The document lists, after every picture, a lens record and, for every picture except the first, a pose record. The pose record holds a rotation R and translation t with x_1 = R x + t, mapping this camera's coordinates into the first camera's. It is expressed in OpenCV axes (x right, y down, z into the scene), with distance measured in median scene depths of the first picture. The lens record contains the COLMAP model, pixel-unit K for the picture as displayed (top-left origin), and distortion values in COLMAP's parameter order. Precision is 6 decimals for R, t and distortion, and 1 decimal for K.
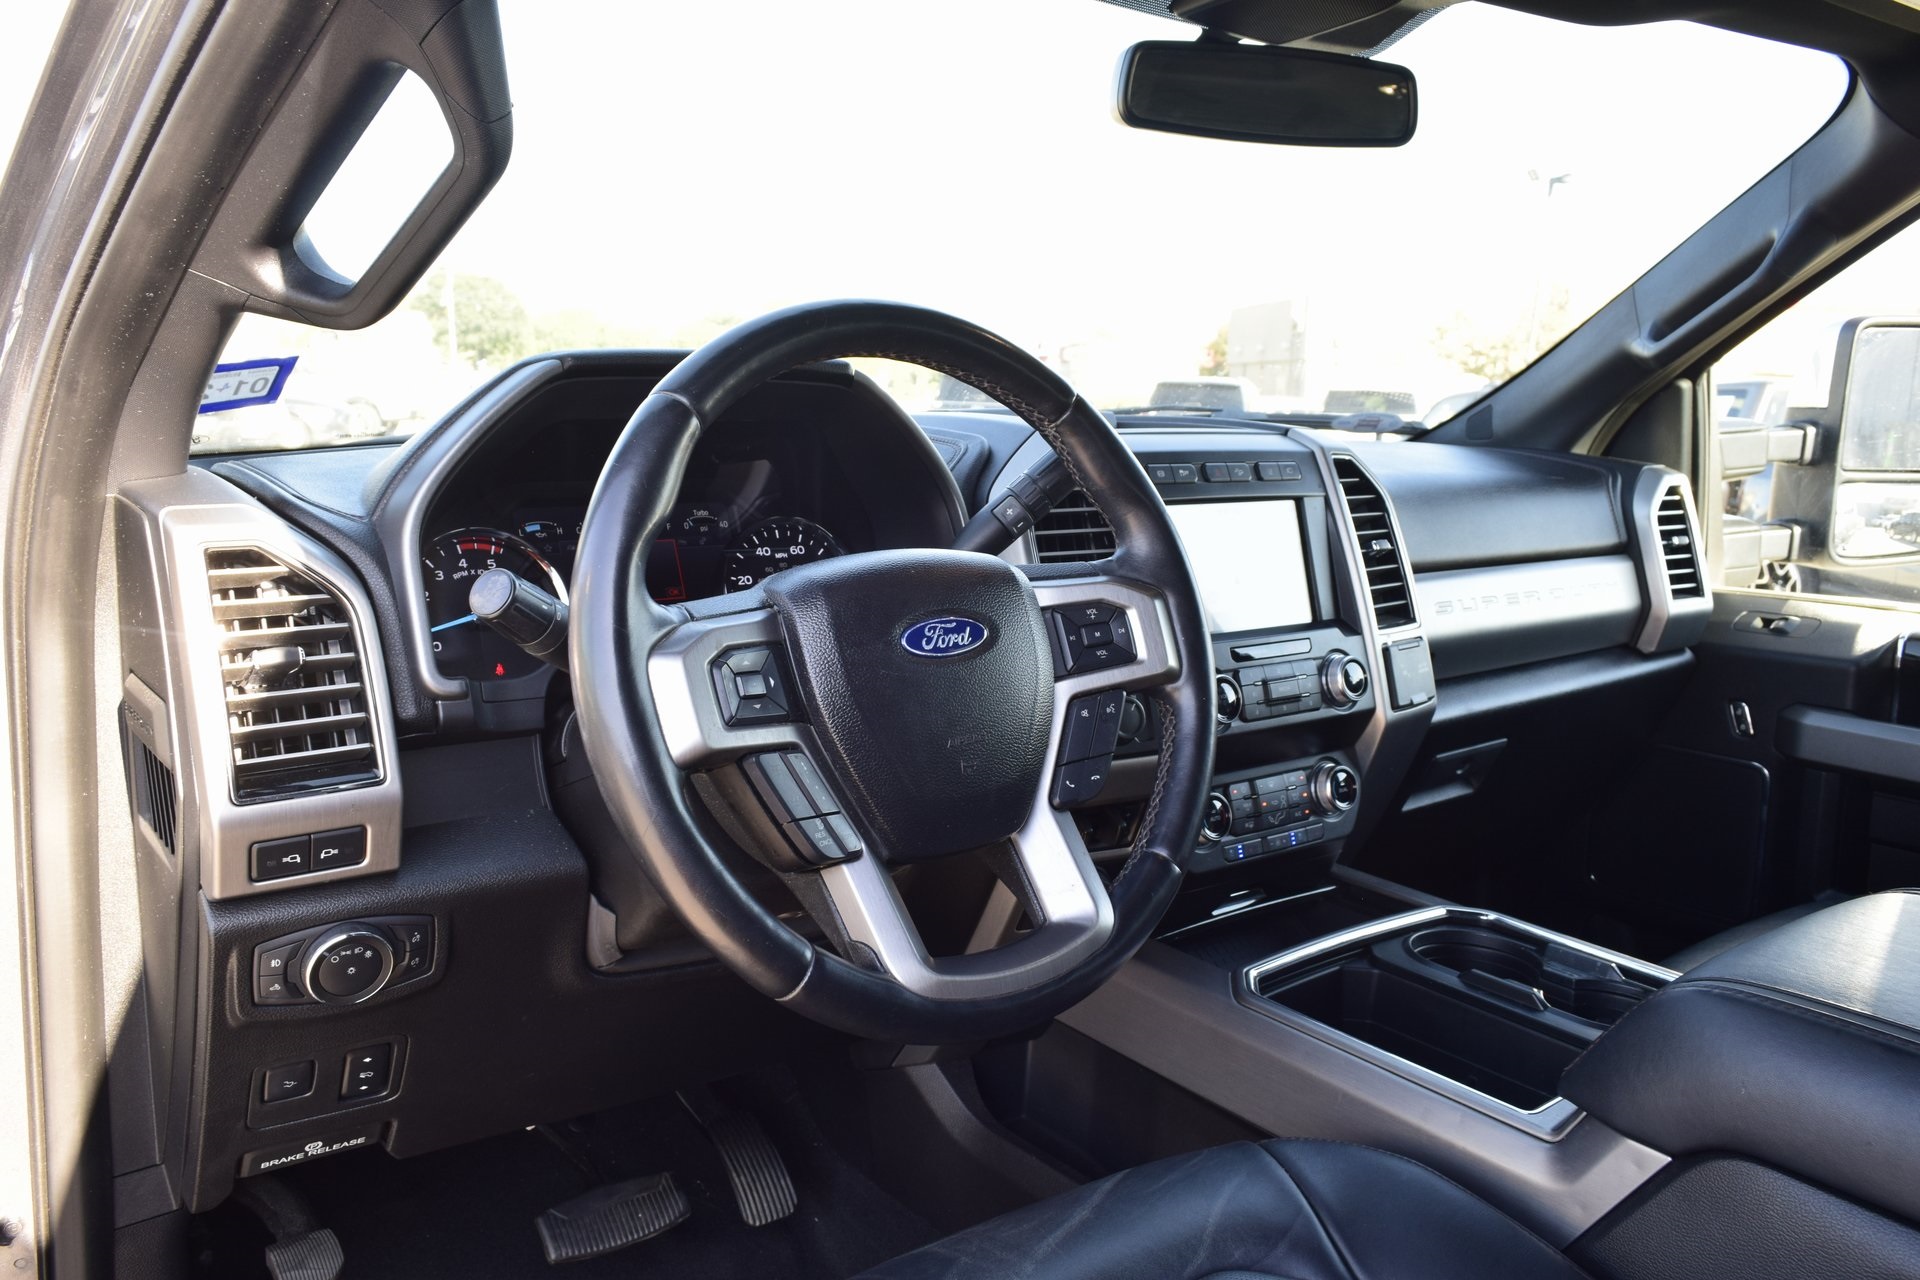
lens RADIAL K [[1485.5, 0, 972.0], [0, 1485.5, 631.3], [0, 0, 1]] dist [-0.010407, -0.009699]
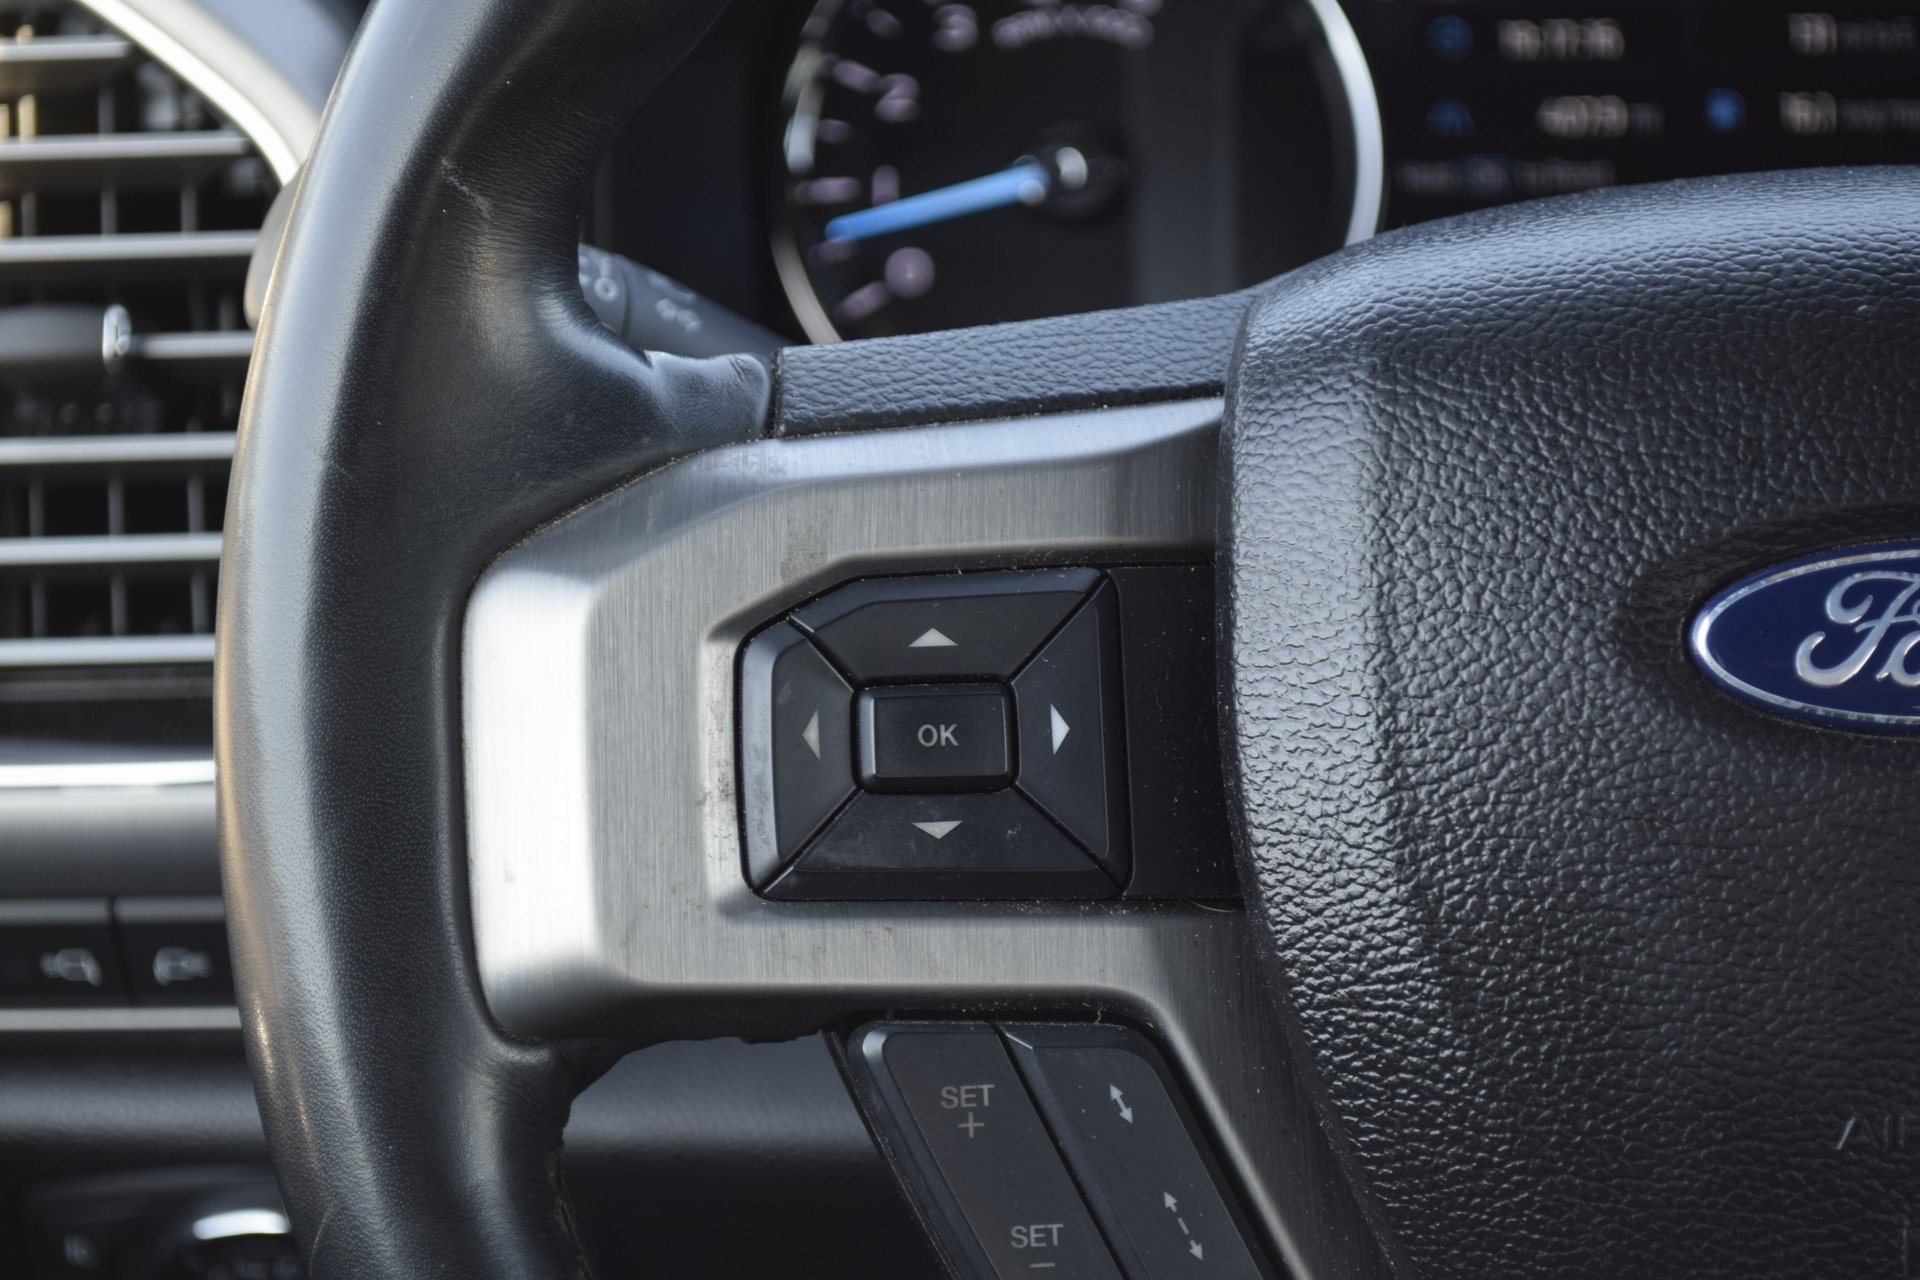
lens RADIAL K [[4273.8, 0, 972.5], [0, 4273.8, 637.2], [0, 0, 1]] dist [0.019851, 0.000000]
pose [[0.729218, 0.173590, -0.661897, 0.219850], [-0.053751, 0.978830, 0.197490, -0.084397], [0.682167, -0.108436, 0.723111, 0.365512]]
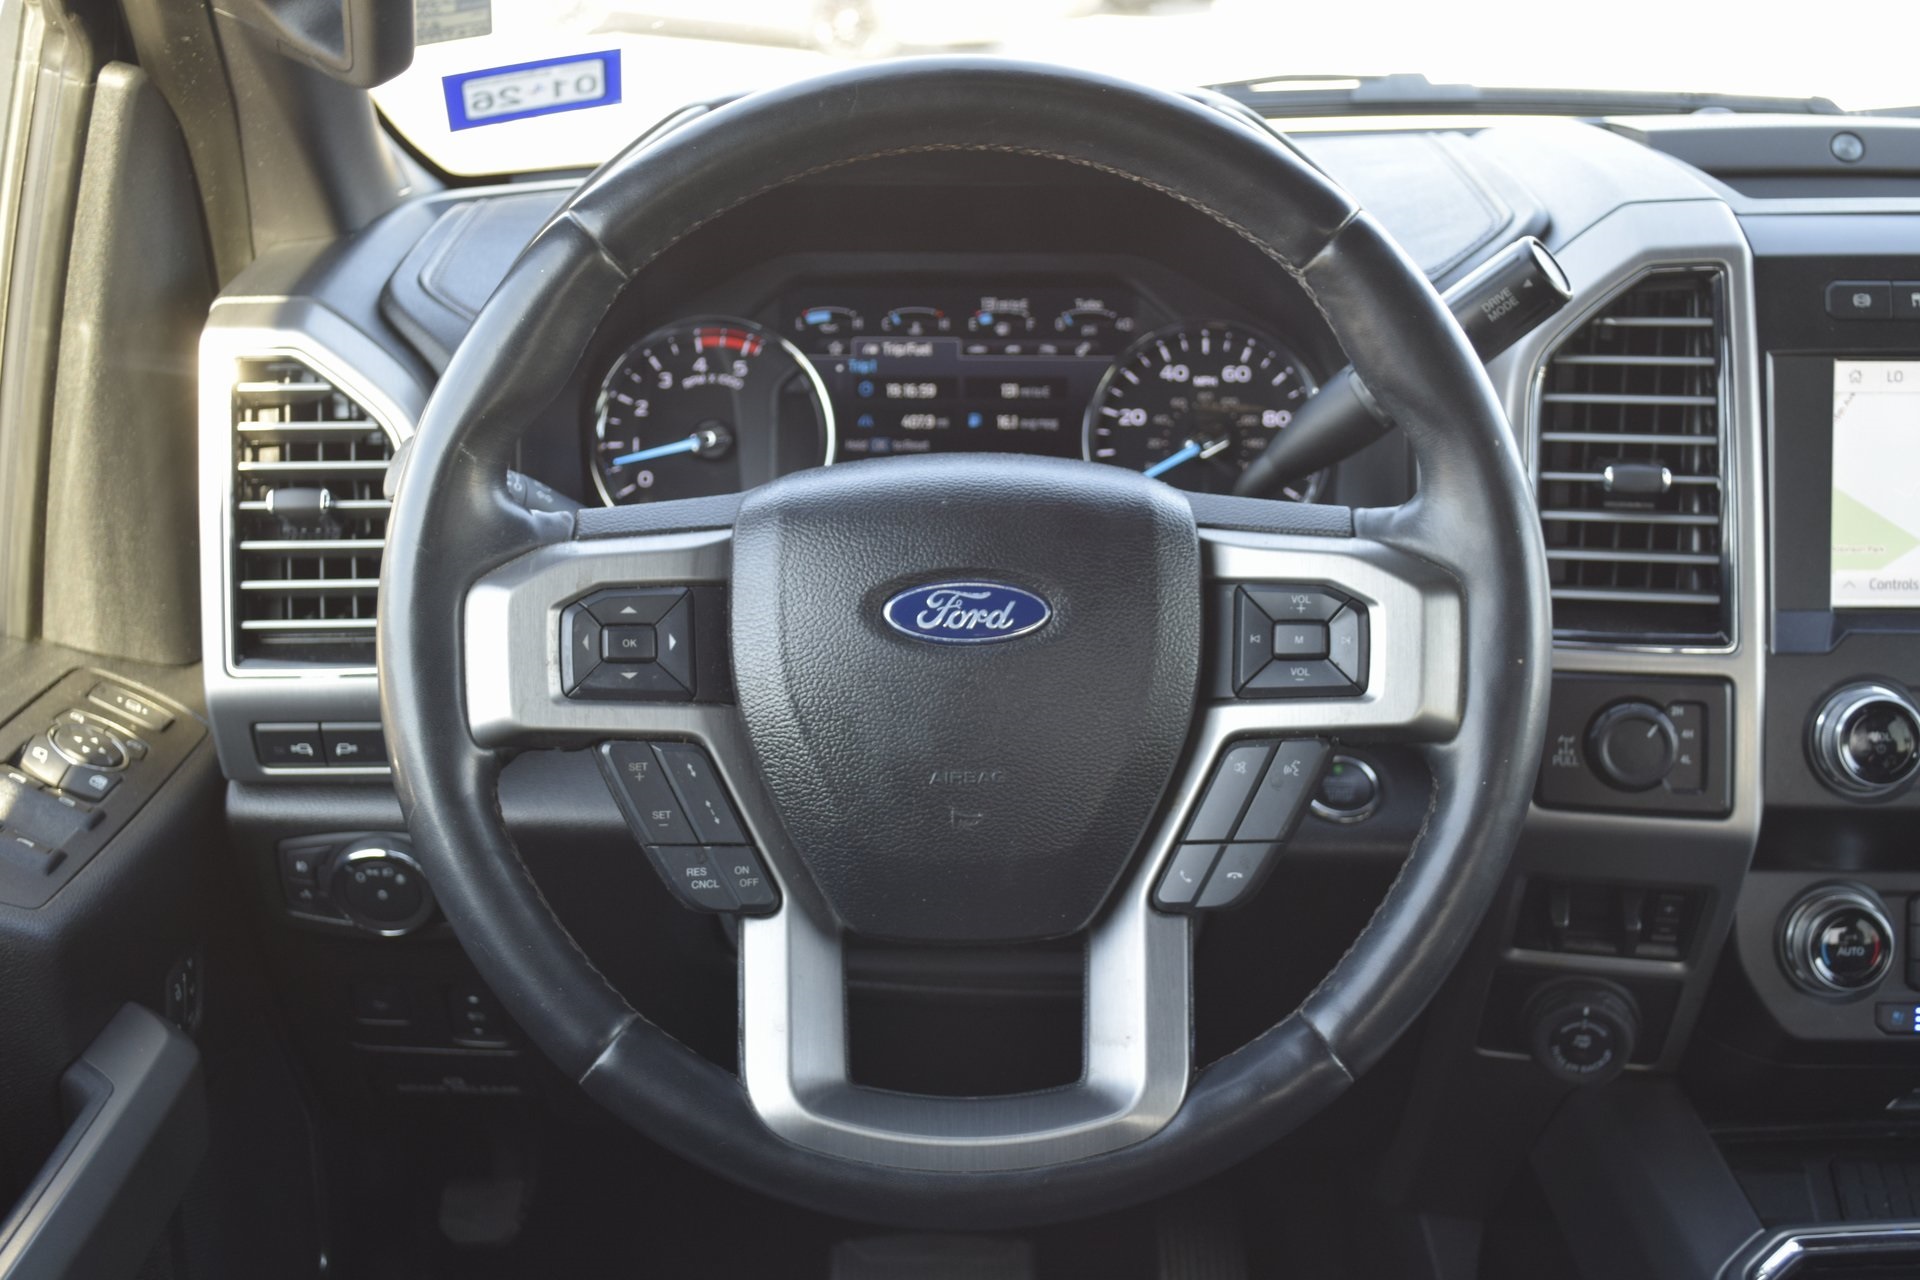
lens RADIAL K [[2364.2, 0, 950.6], [0, 2364.2, 651.1], [0, 0, 1]] dist [0.000737, 0.000000]
pose [[0.784703, 0.176197, -0.594303, 0.448192], [-0.081817, 0.979803, 0.182458, -0.126675], [0.614449, -0.094551, 0.783270, 0.163171]]
